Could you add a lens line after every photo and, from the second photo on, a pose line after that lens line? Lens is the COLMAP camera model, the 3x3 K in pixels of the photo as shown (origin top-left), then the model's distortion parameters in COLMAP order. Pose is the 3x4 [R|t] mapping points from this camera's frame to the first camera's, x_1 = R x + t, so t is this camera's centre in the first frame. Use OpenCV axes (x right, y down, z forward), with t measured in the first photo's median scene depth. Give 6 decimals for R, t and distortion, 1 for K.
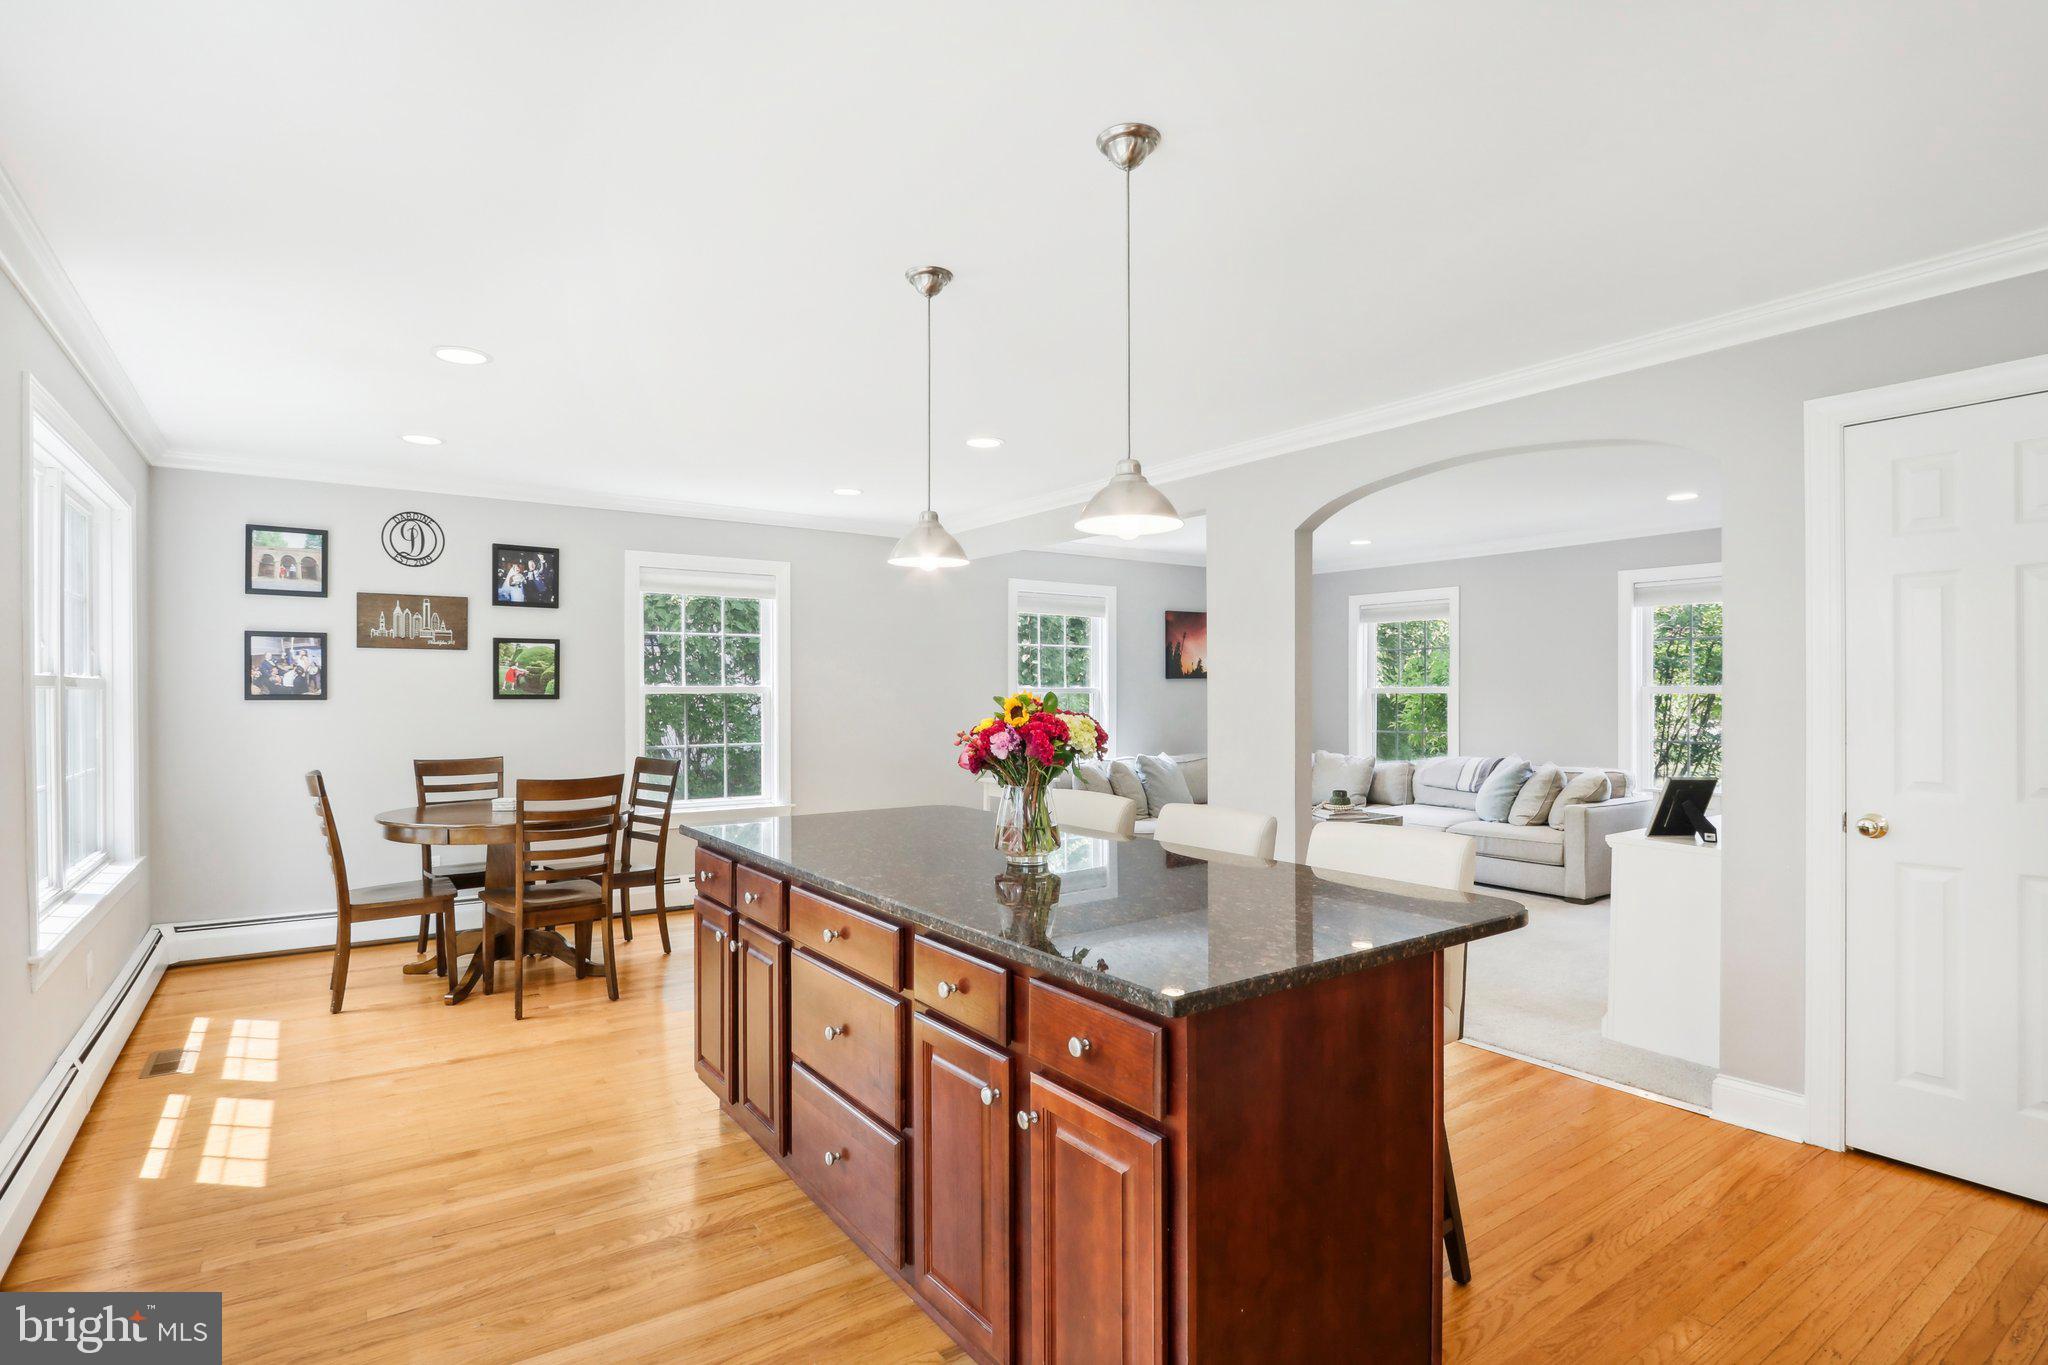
lens RADIAL K [[1037.3, 0, 1007.4], [0, 1037.3, 687.9], [0, 0, 1]] dist [0.002265, -0.000979]
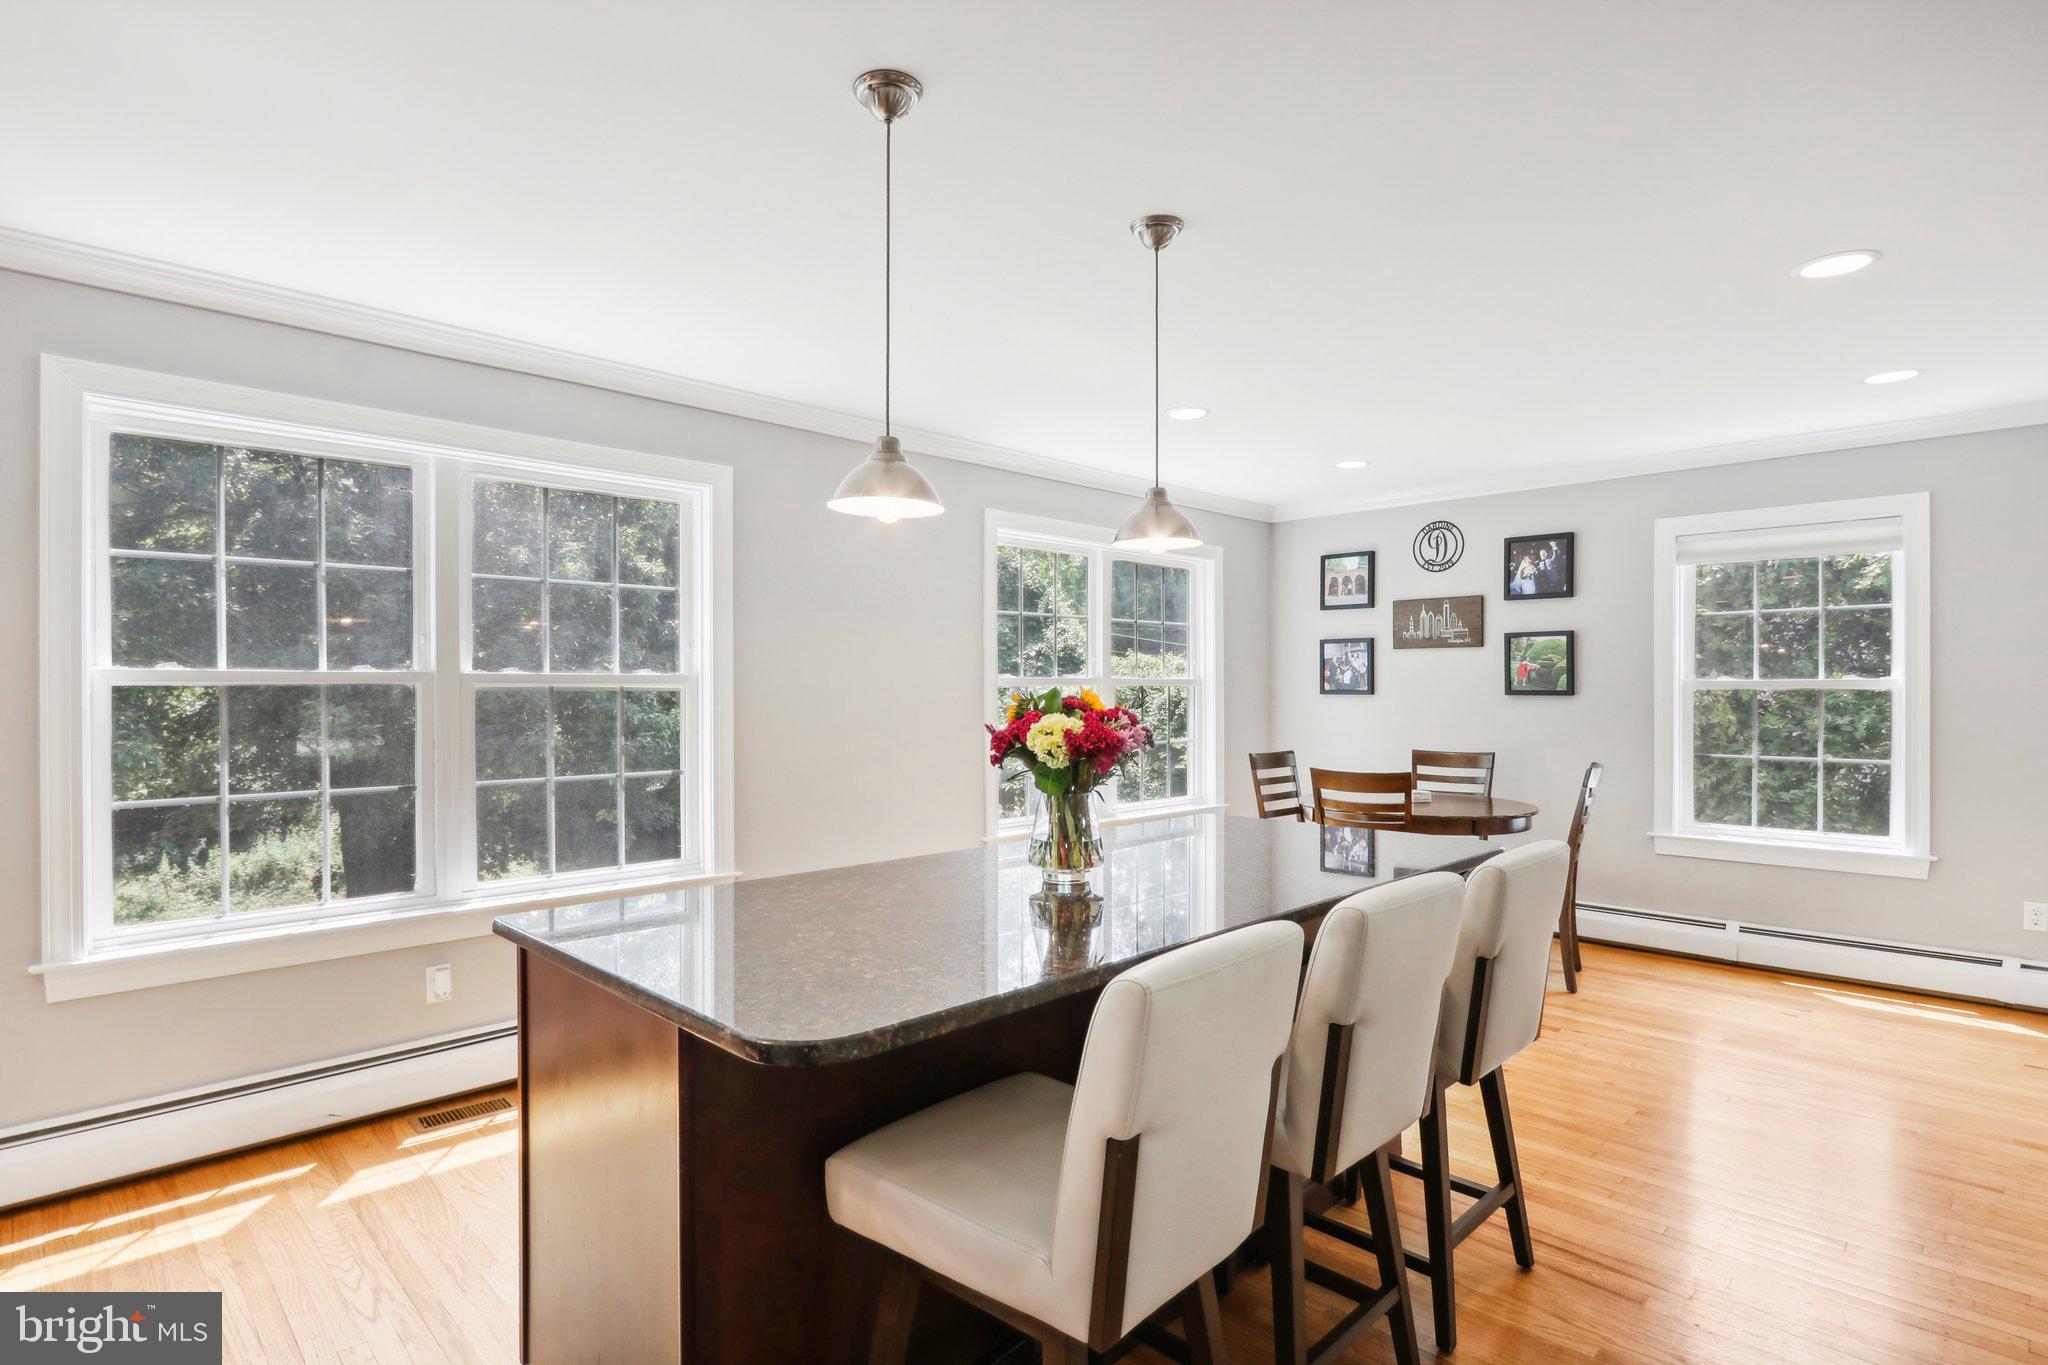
lens RADIAL K [[1037.3, 0, 1021.2], [0, 1037.3, 686.7], [0, 0, 1]] dist [0.002265, -0.000979]
pose [[0.183763, -0.002383, -0.982968, 0.409774], [0.004794, 0.999987, -0.001528, 0.002352], [0.982959, -0.004432, 0.183772, 0.374719]]
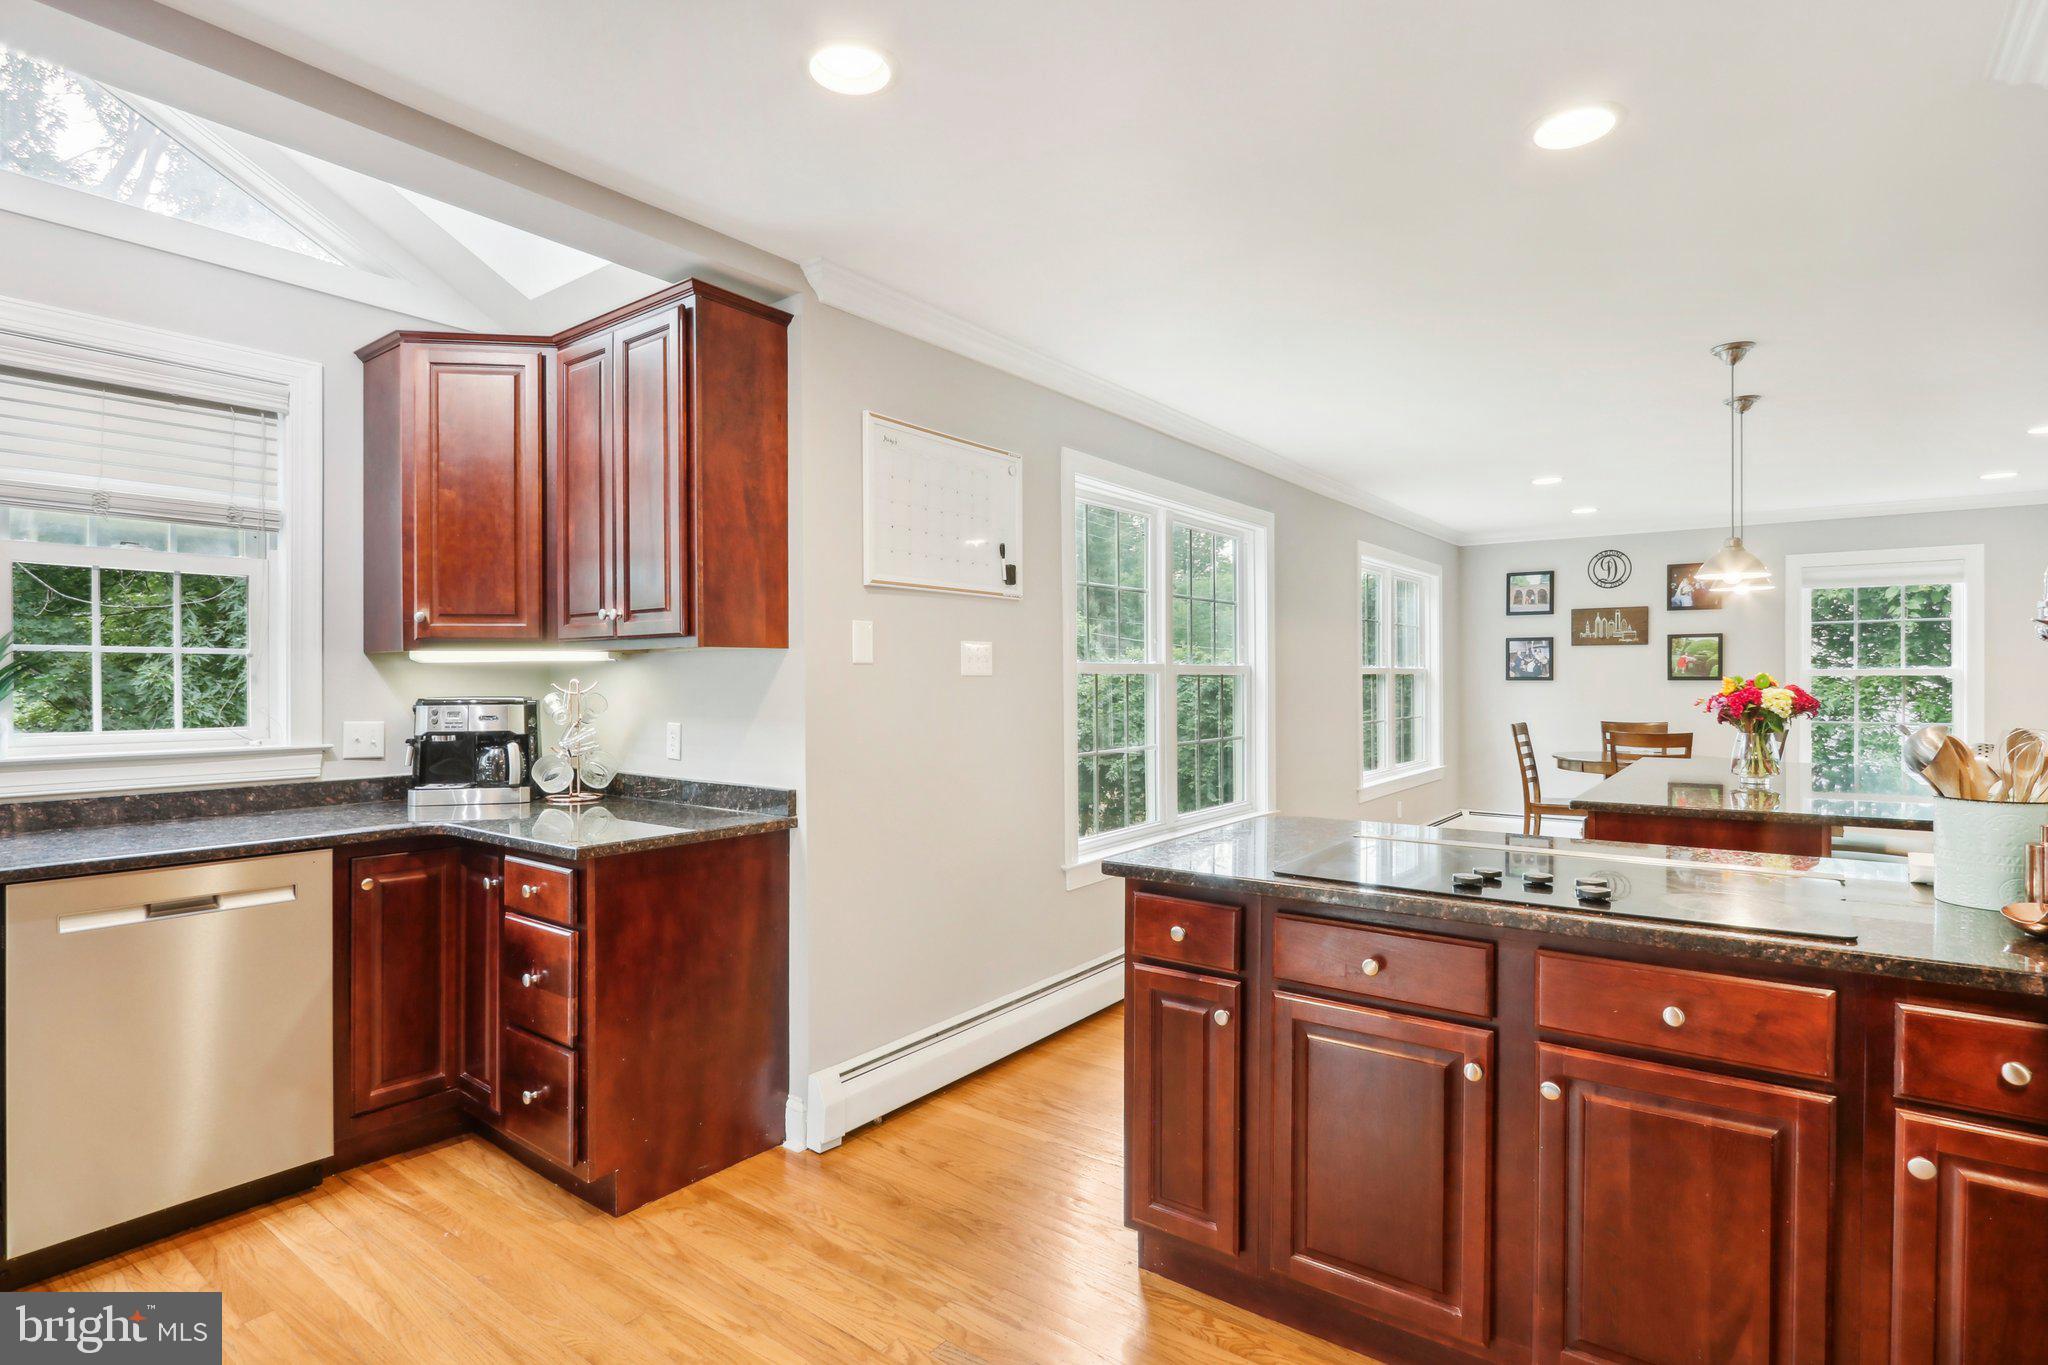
lens RADIAL K [[1037.3, 0, 1021.5], [0, 1037.3, 688.2], [0, 0, 1]] dist [0.002265, -0.000979]
pose [[0.340247, 0.008238, -0.940300, 0.506381], [0.007027, 0.999911, 0.011303, 0.000184], [0.940310, -0.010454, 0.340159, -0.259376]]
